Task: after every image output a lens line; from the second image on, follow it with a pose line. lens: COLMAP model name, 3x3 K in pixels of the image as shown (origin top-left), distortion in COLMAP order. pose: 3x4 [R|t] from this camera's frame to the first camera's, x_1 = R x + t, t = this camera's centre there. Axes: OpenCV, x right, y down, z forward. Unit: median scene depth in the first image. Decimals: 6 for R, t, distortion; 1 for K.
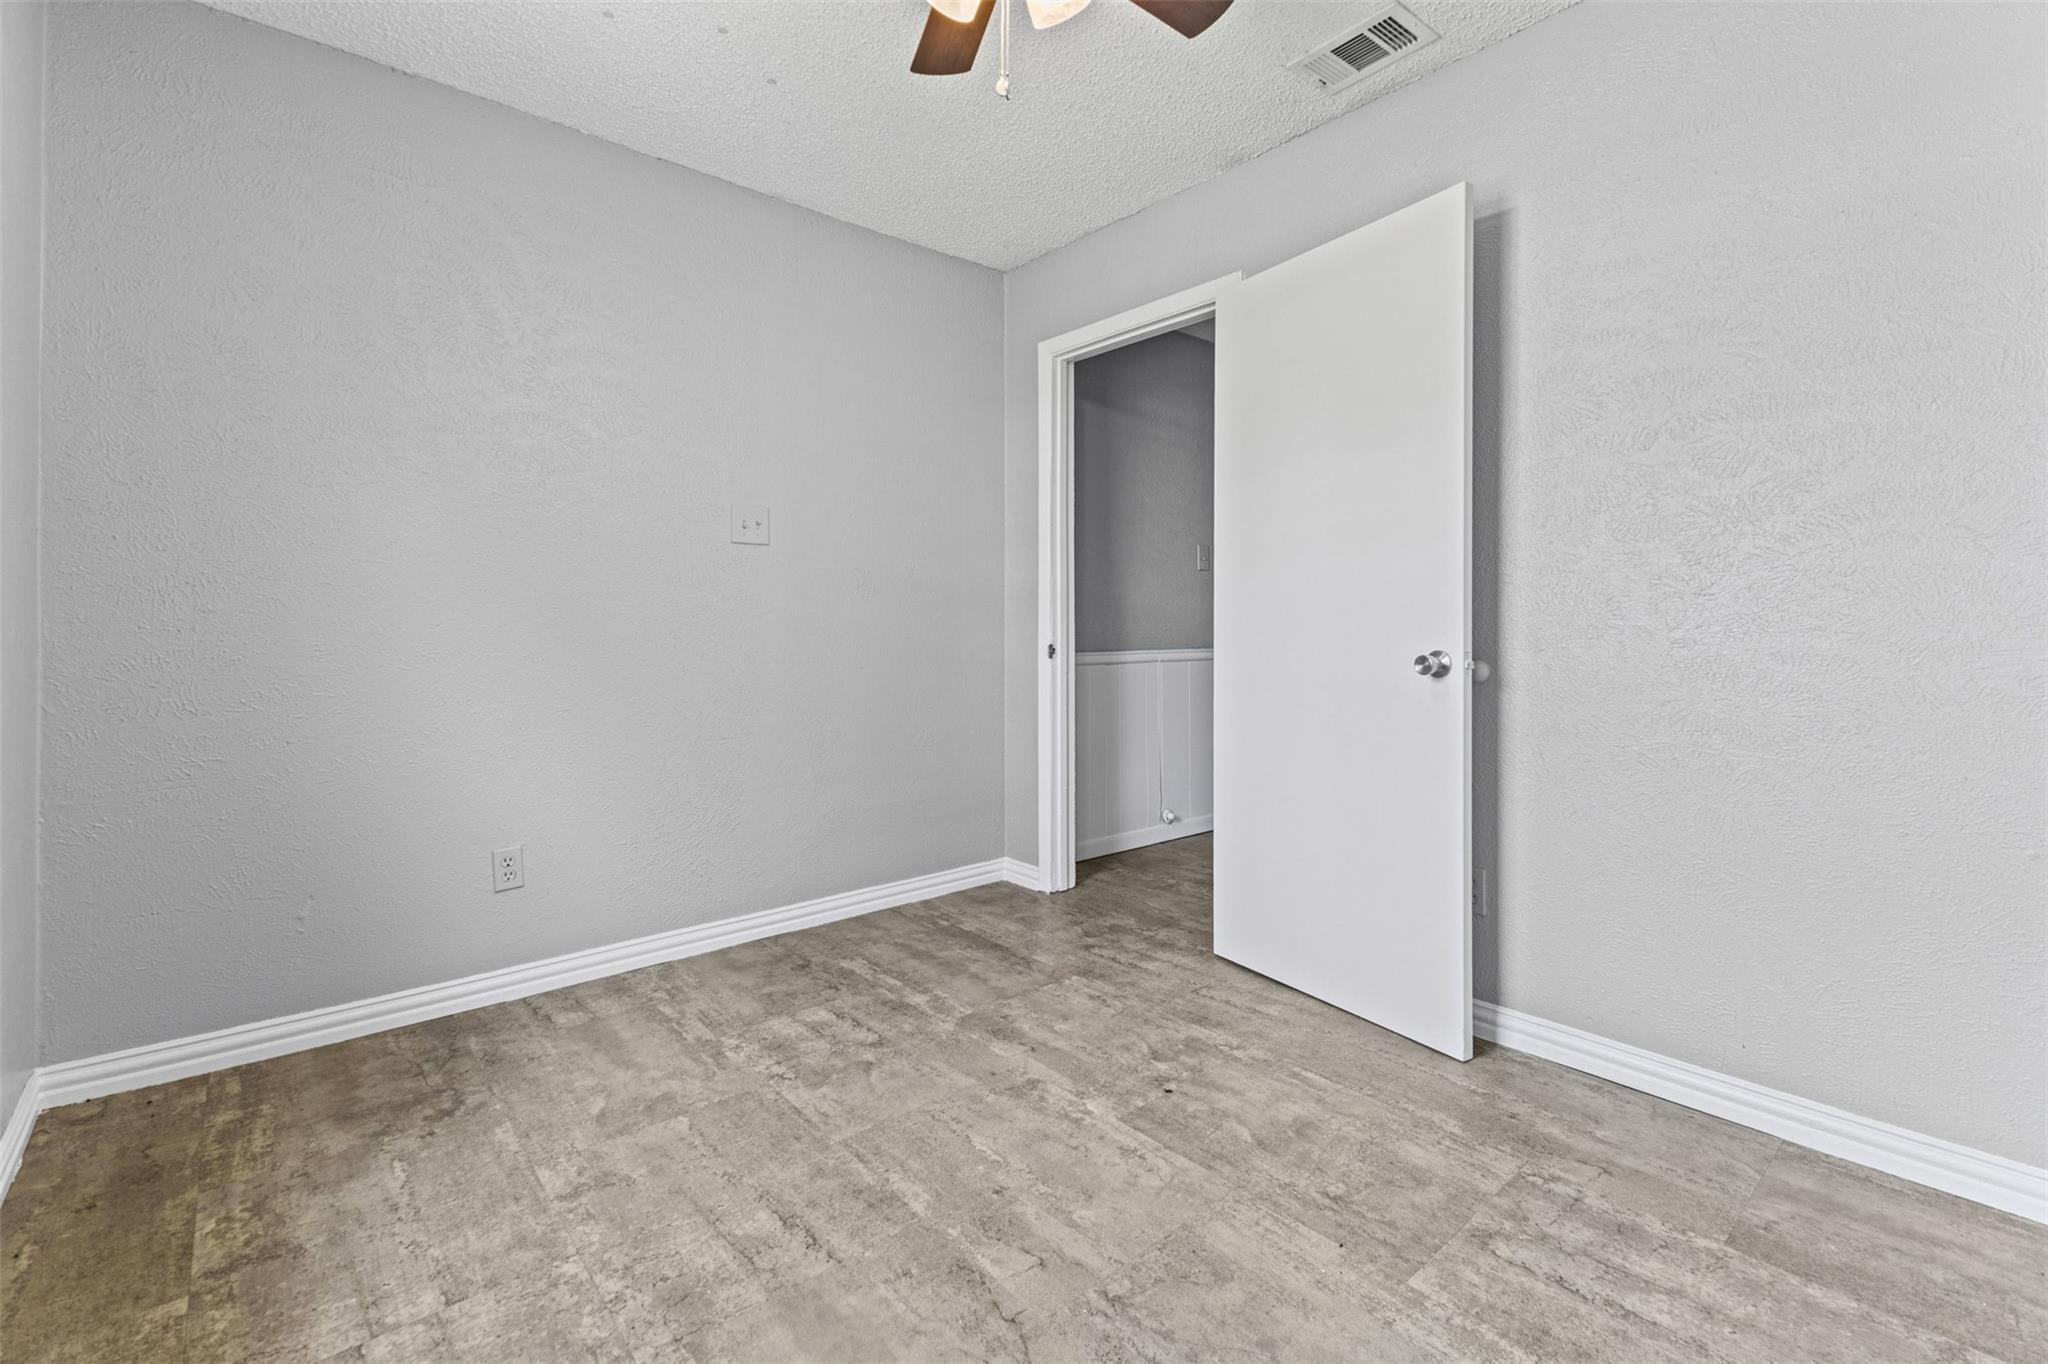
lens RADIAL K [[905.9, 0, 1037.8], [0, 905.9, 635.2], [0, 0, 1]] dist [-0.001937, -0.000449]
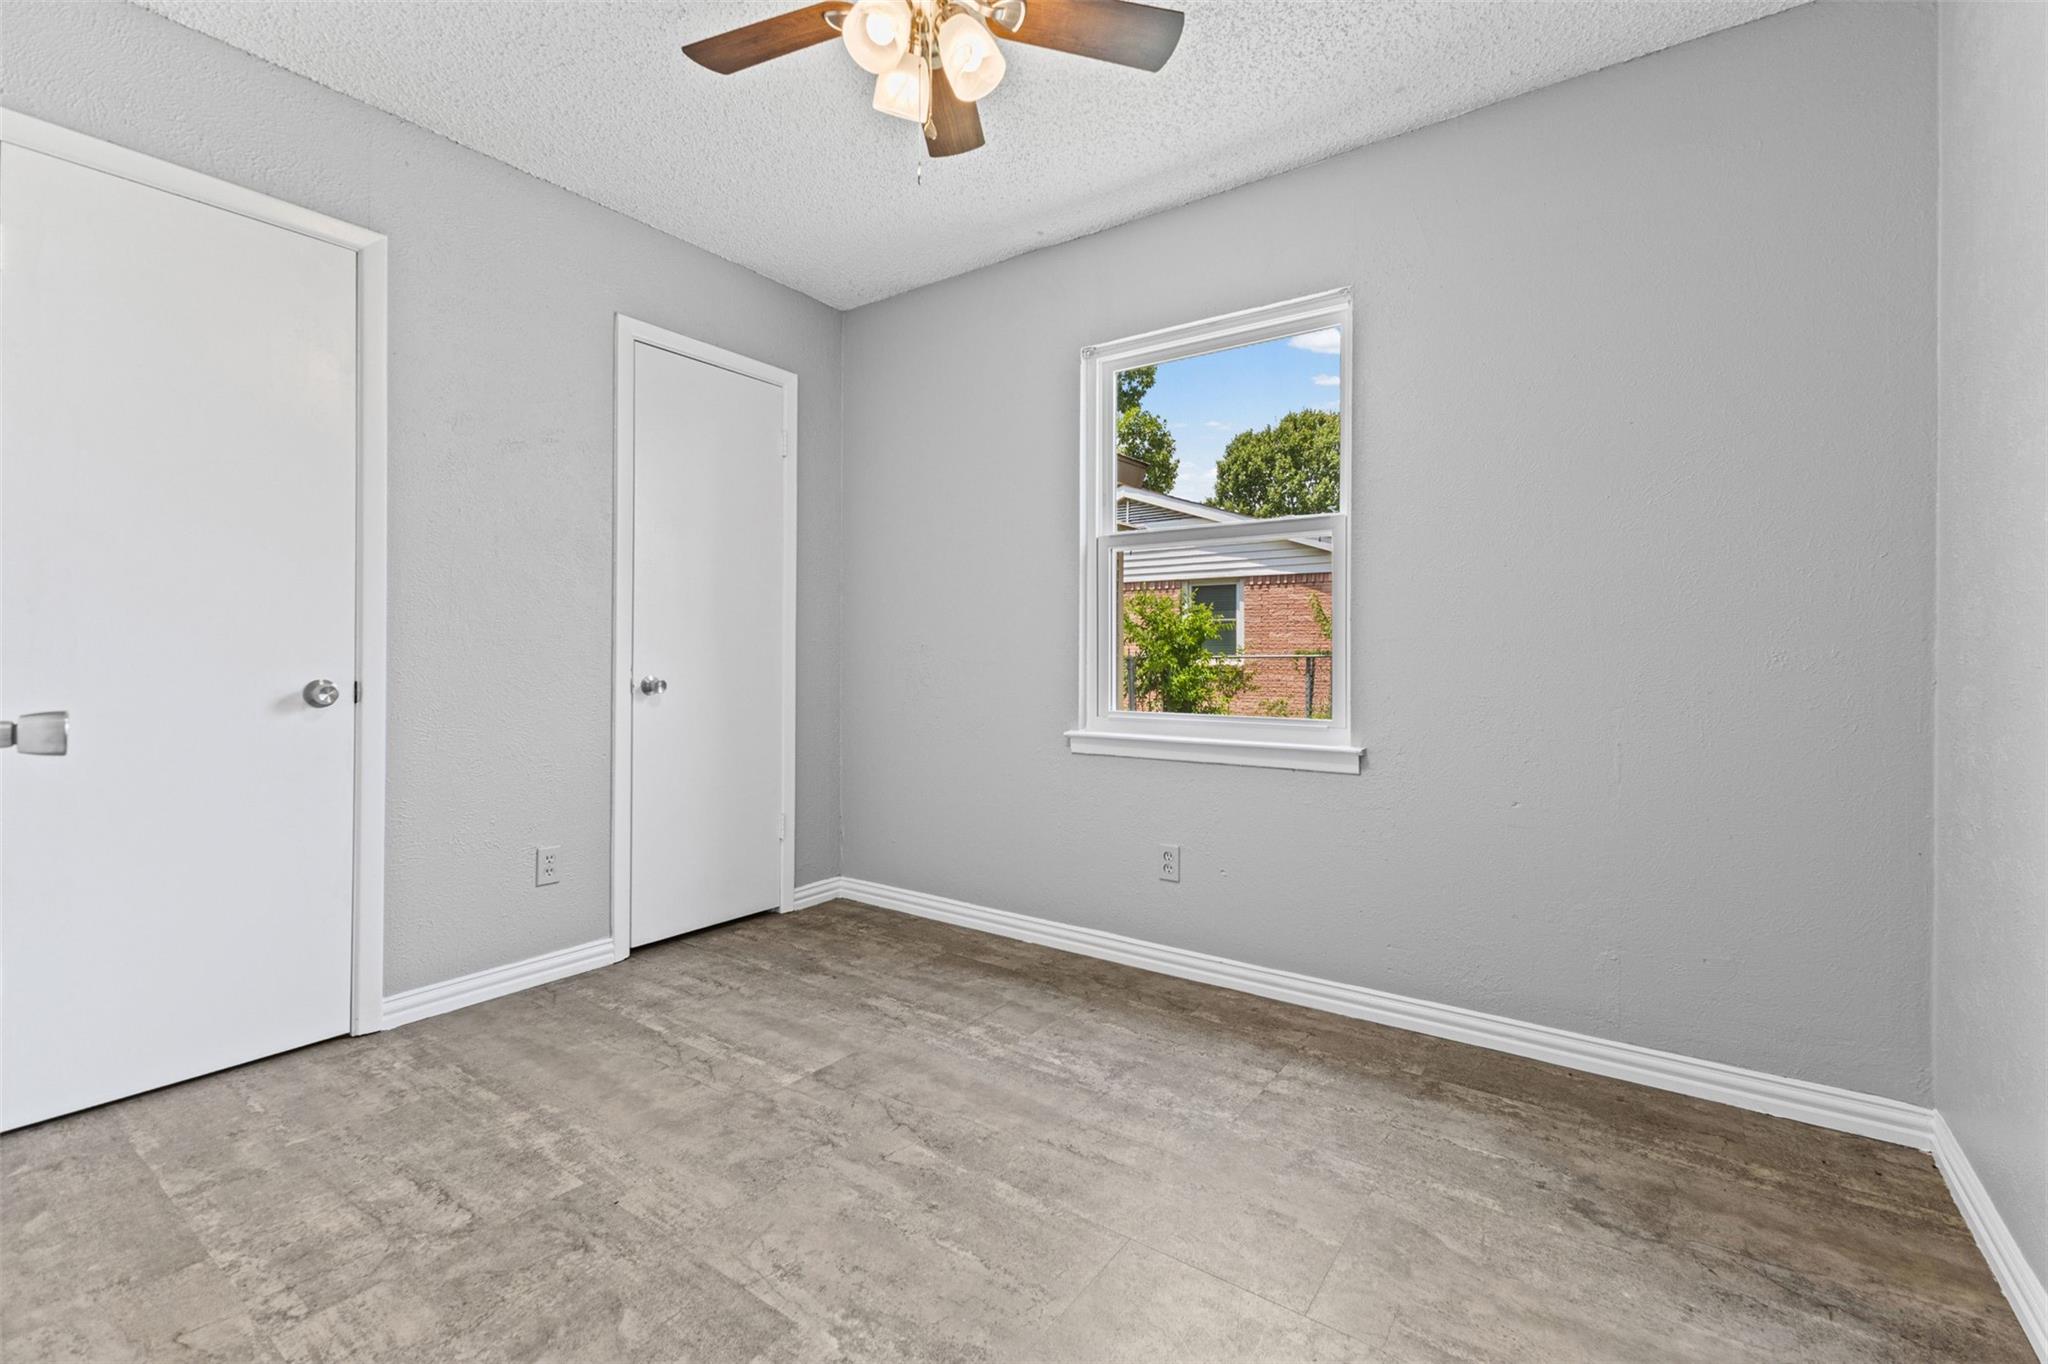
lens RADIAL K [[905.9, 0, 1028.6], [0, 905.9, 664.8], [0, 0, 1]] dist [-0.001937, -0.000449]
pose [[-0.974796, -0.000997, -0.223097, 0.078830], [-0.004798, 0.999852, 0.016496, -0.015117], [0.223048, 0.017150, -0.974657, 2.000325]]
